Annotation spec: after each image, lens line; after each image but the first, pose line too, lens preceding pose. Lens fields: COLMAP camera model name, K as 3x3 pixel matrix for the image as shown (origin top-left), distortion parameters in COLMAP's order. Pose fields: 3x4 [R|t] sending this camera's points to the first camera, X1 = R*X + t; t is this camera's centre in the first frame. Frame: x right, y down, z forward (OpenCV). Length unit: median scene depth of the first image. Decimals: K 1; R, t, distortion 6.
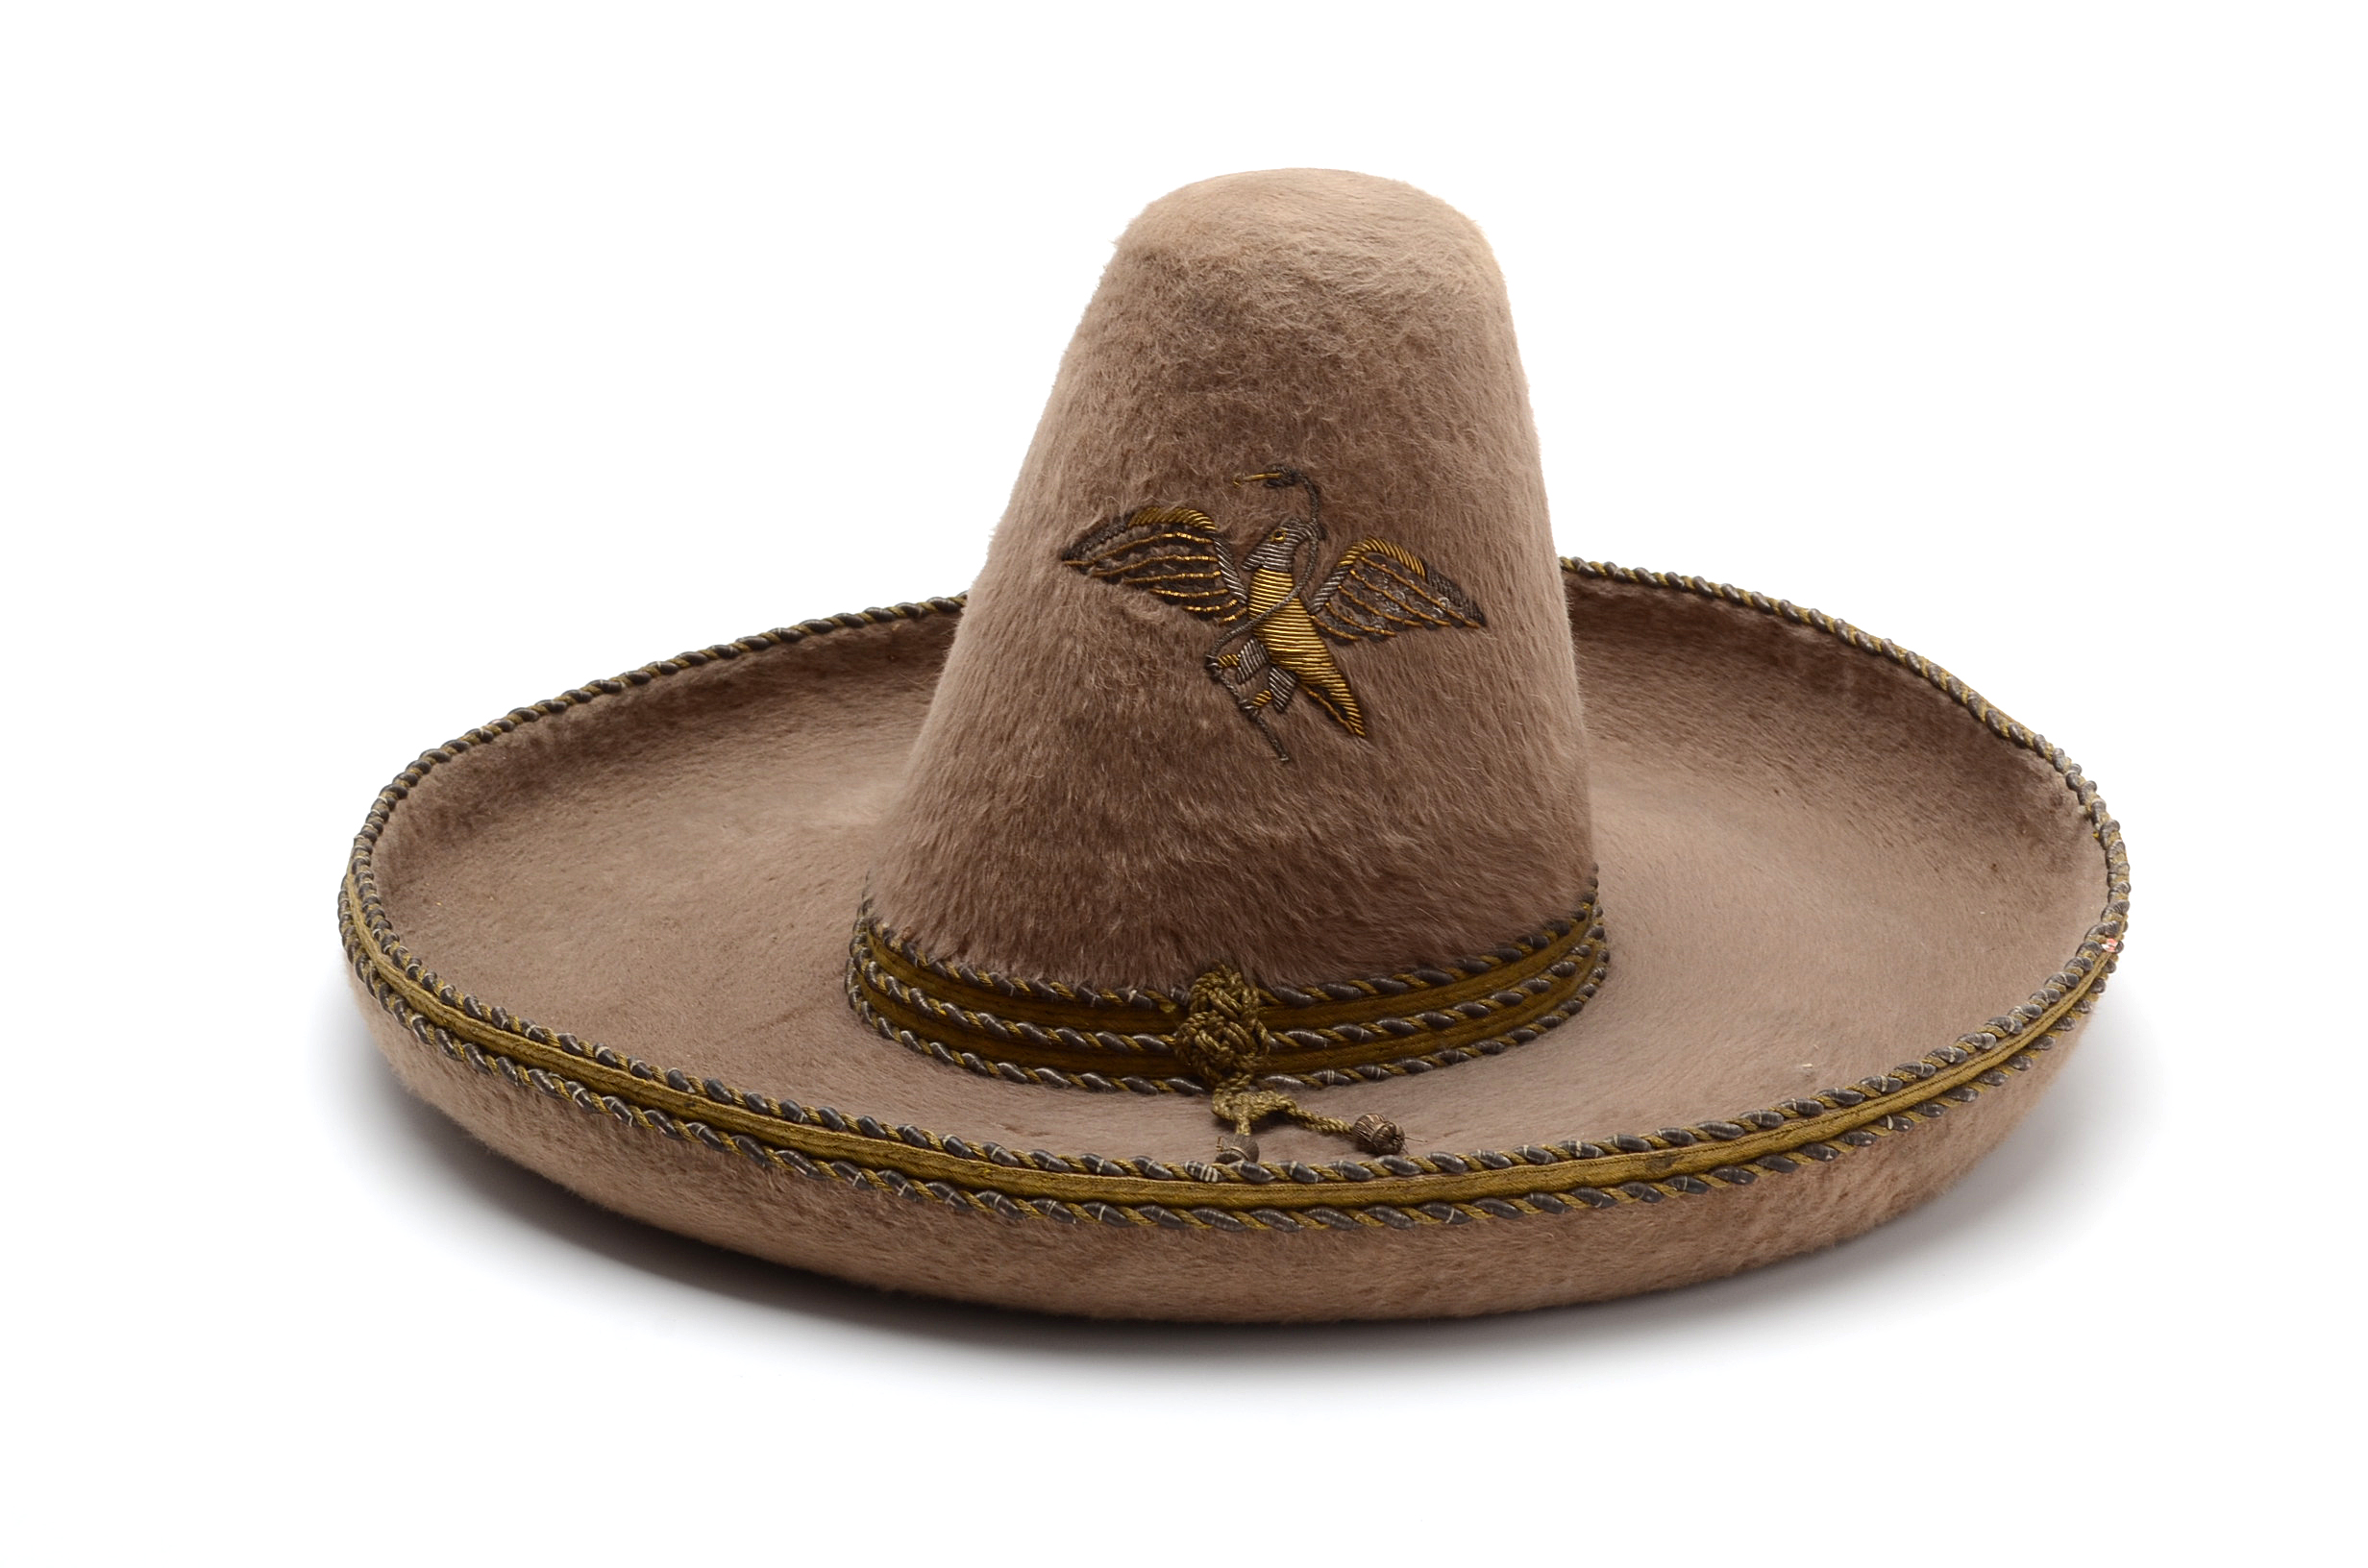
lens RADIAL K [[5237.2, 0, 1186.2], [0, 5237.2, 787.2], [0, 0, 1]] dist [0.069711, 0.000000]
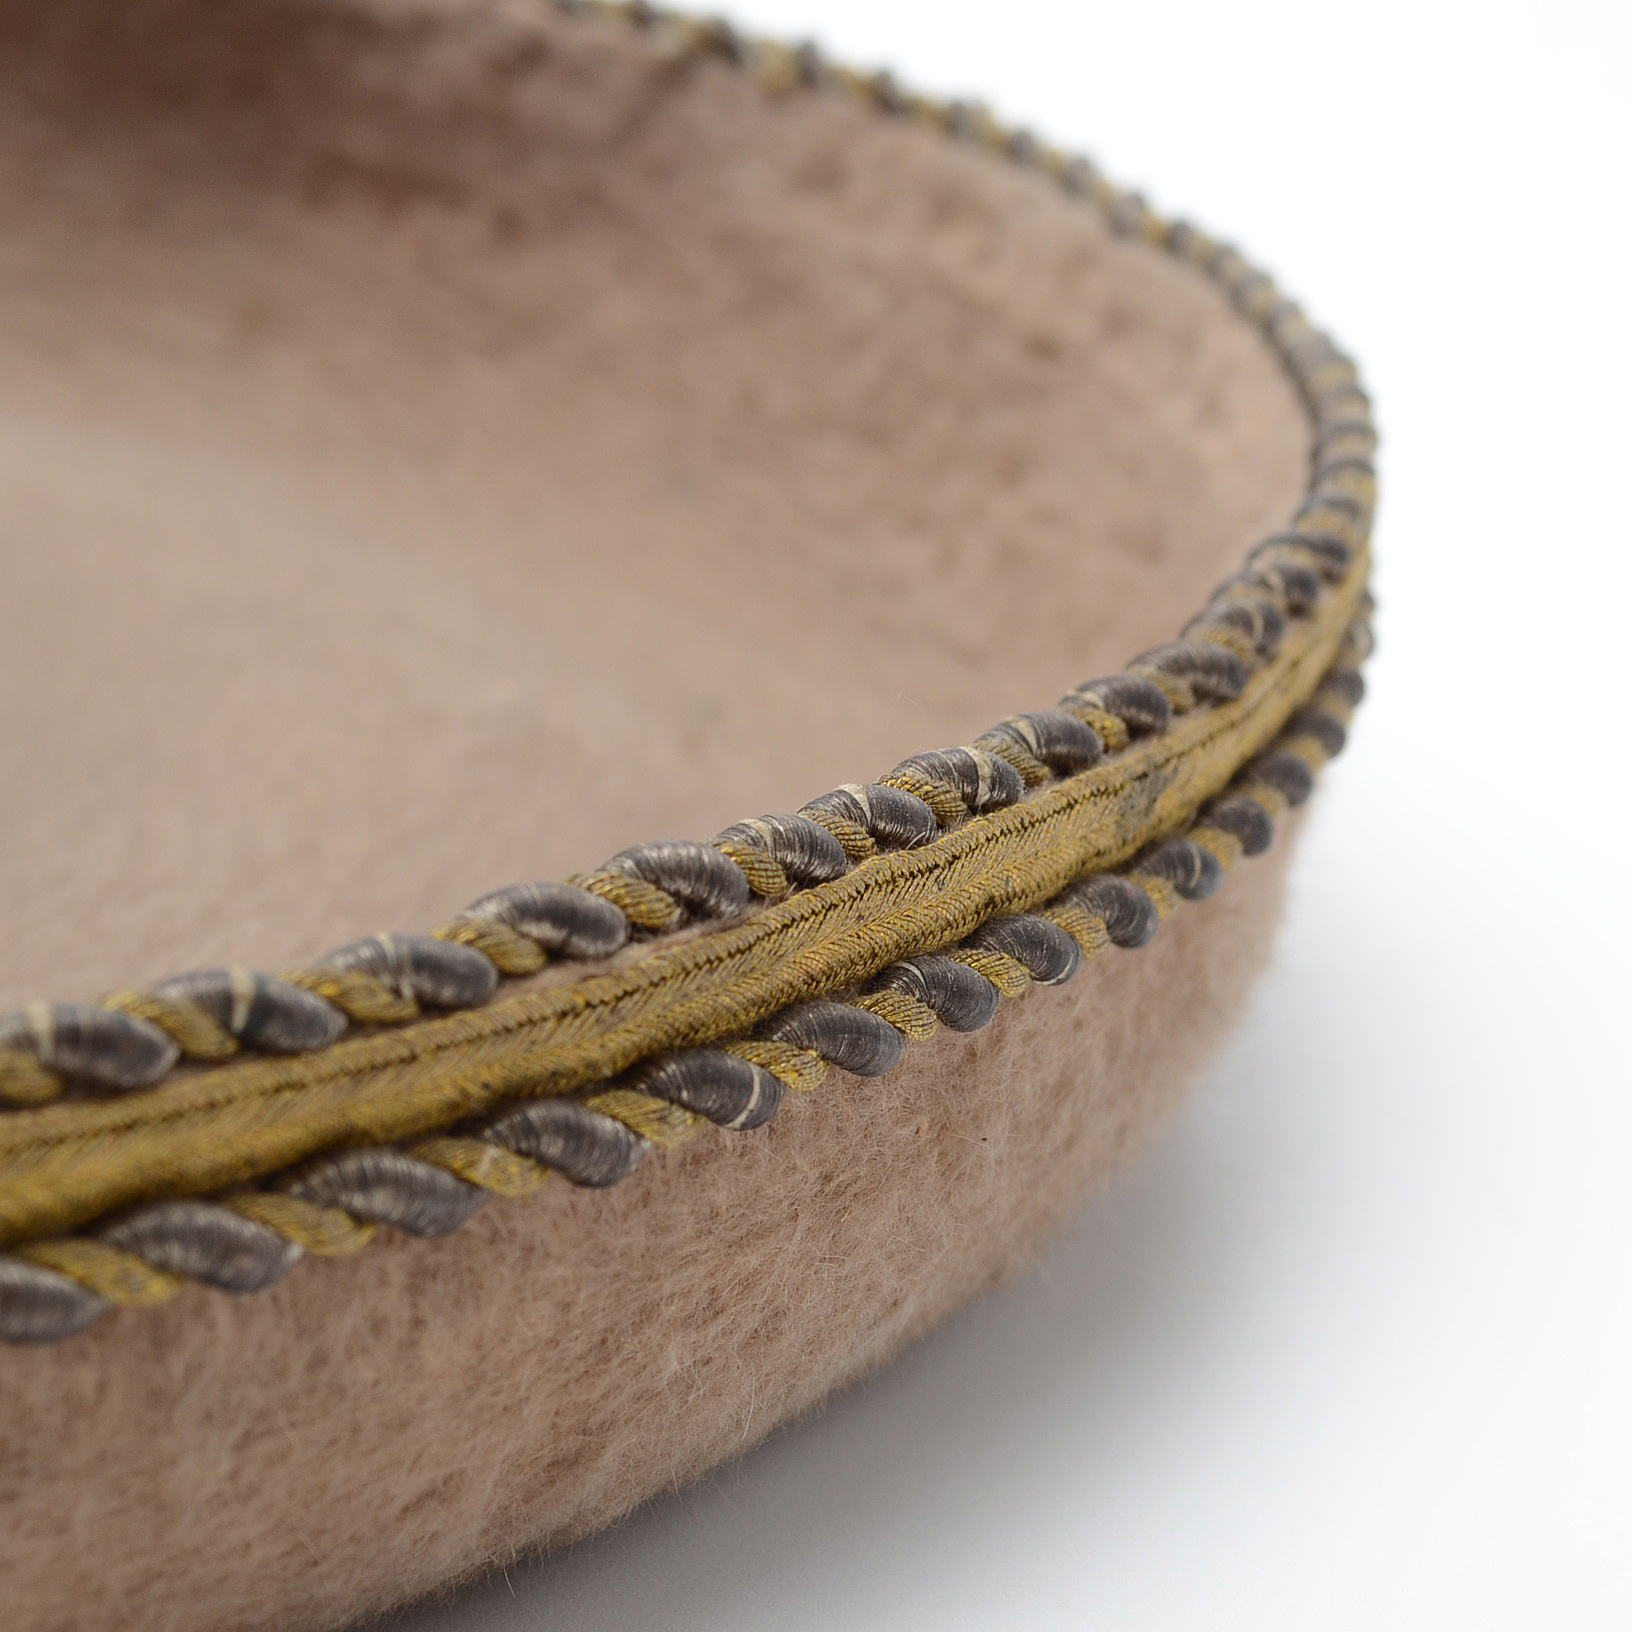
lens RADIAL K [[5277.5, 0, 816.6], [0, 5277.5, 815.9], [0, 0, 1]] dist [-0.152013, 0.000000]
pose [[0.728524, -0.147165, 0.669025, -0.098339], [0.182469, 0.983055, 0.017546, 0.059385], [-0.660271, 0.109294, 0.743033, 0.739047]]
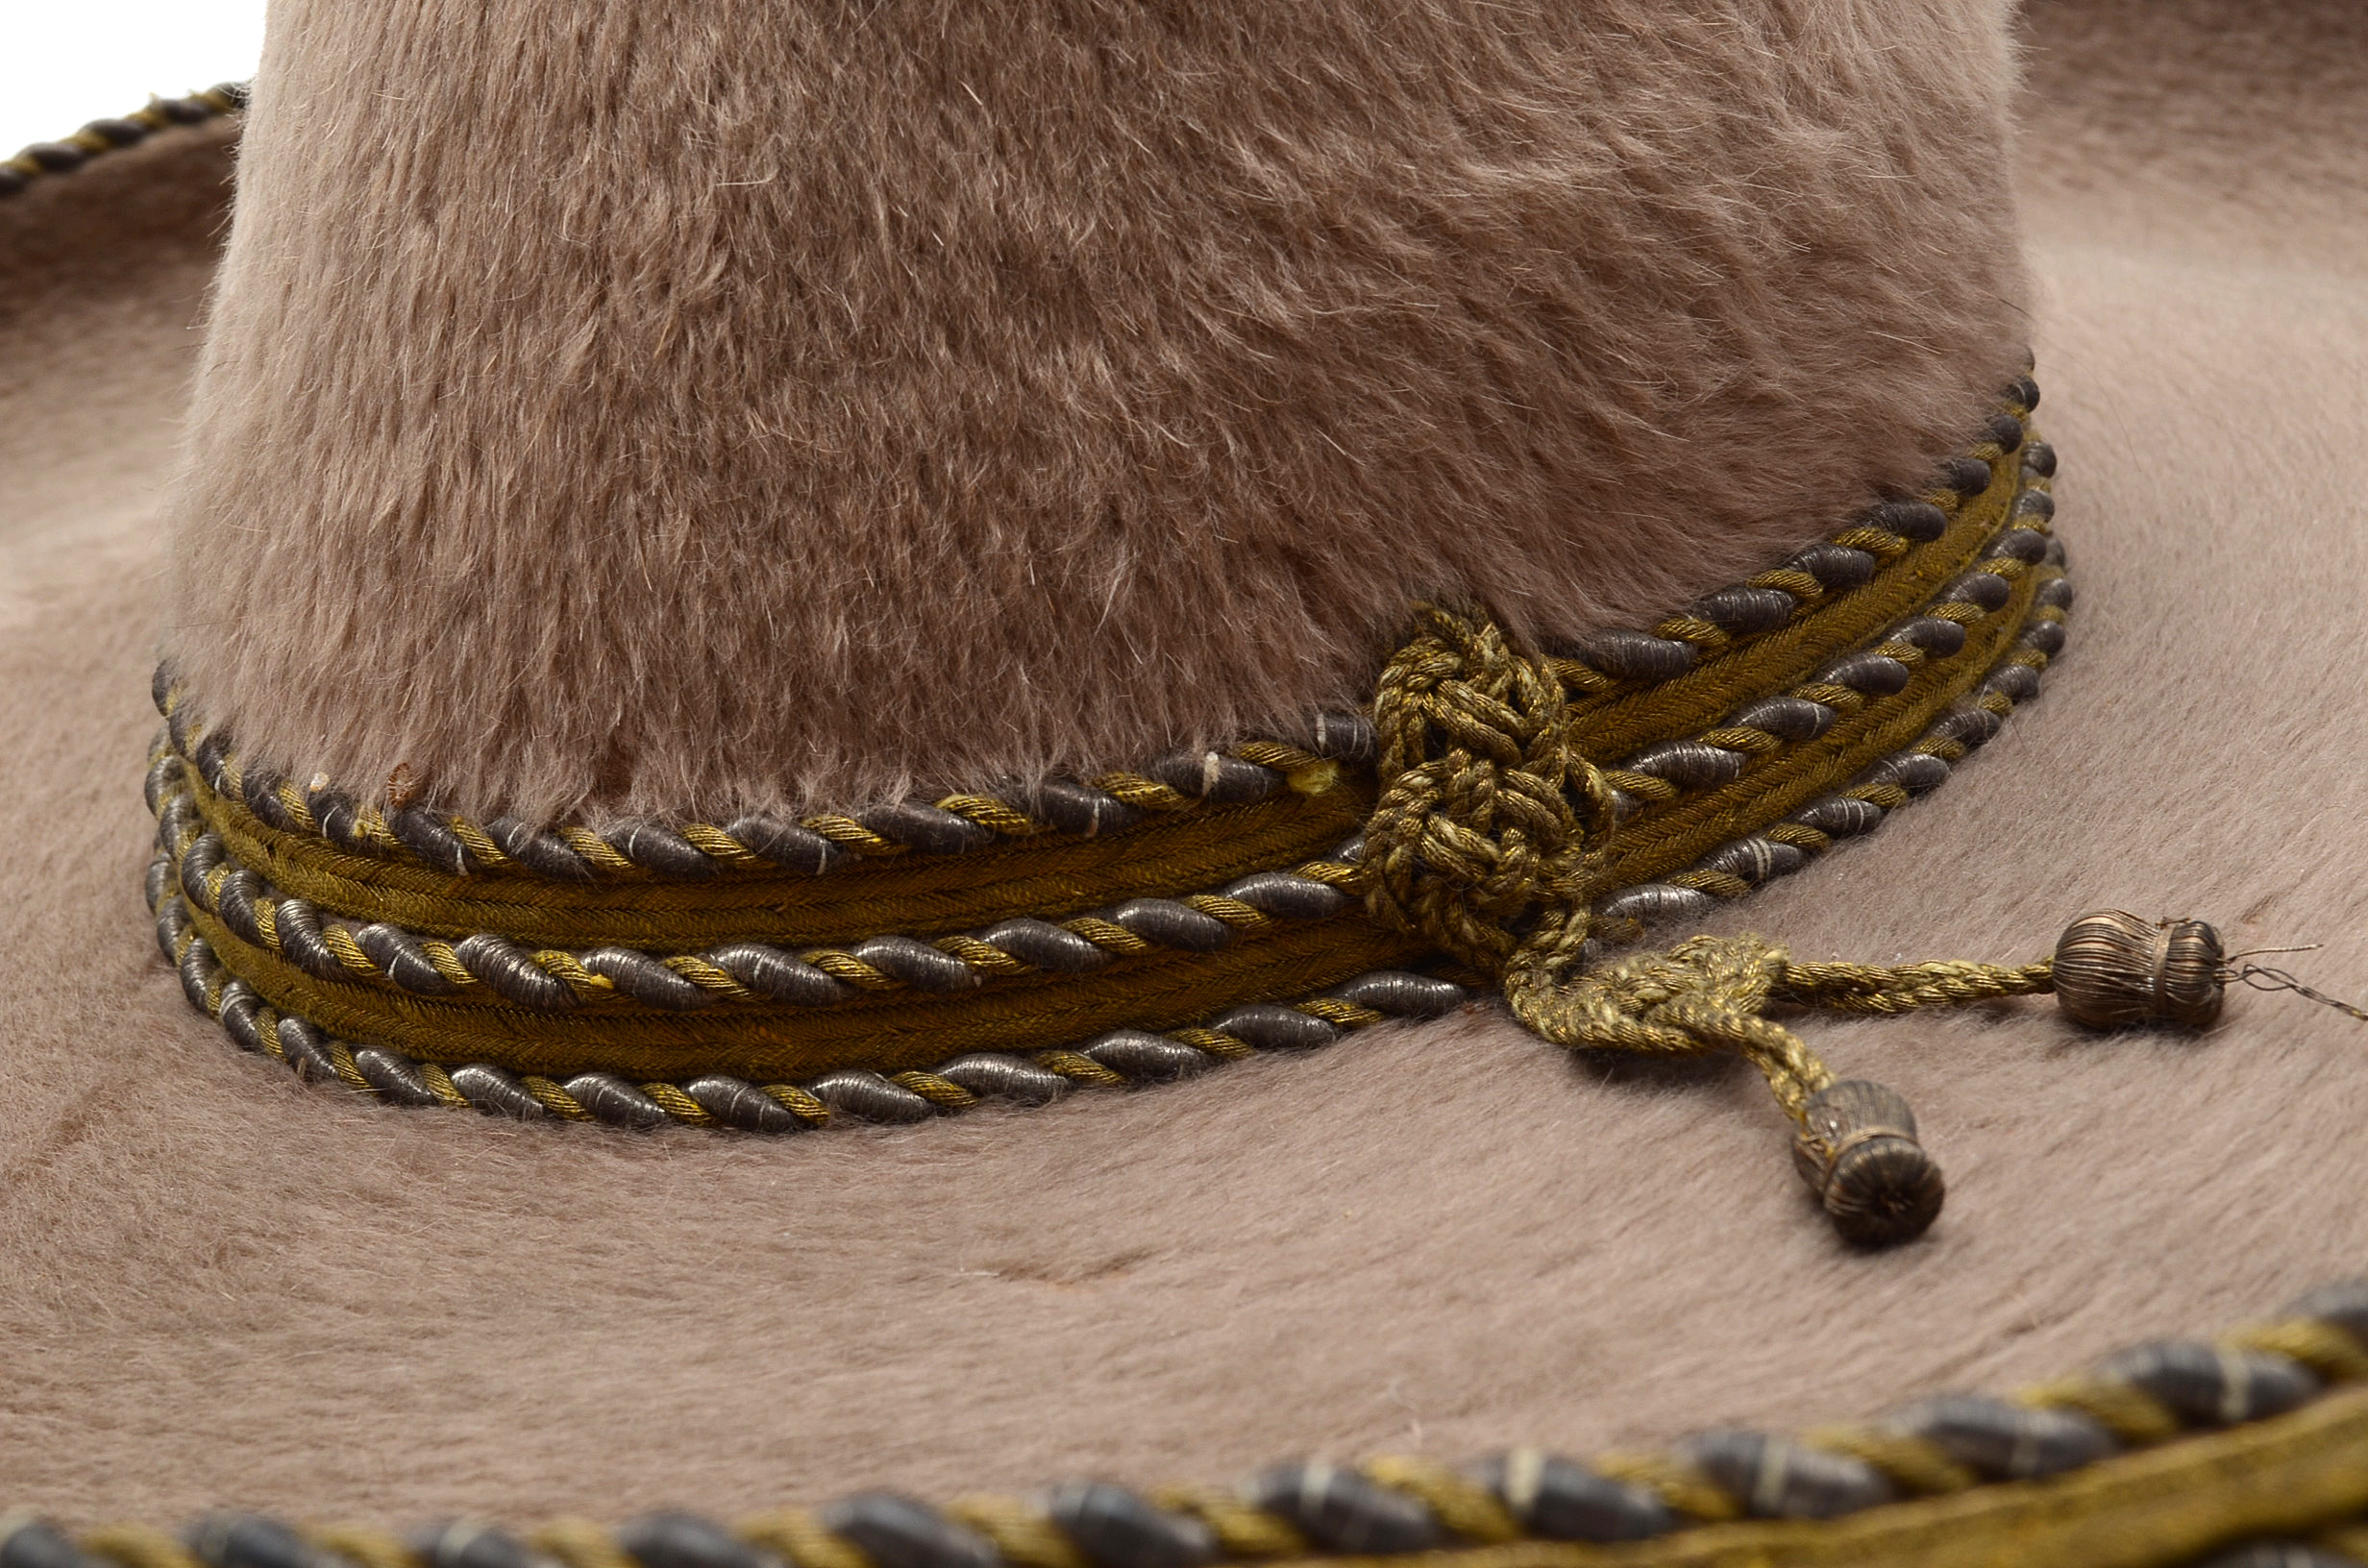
lens RADIAL K [[3649.5, 0, 1166.8], [0, 3649.5, 786.5], [0, 0, 1]] dist [-0.013465, 0.000000]
pose [[0.904300, -0.248389, 0.347196, -0.092628], [0.240133, 0.968400, 0.067363, 0.024803], [-0.352957, 0.022456, 0.935370, 0.789427]]
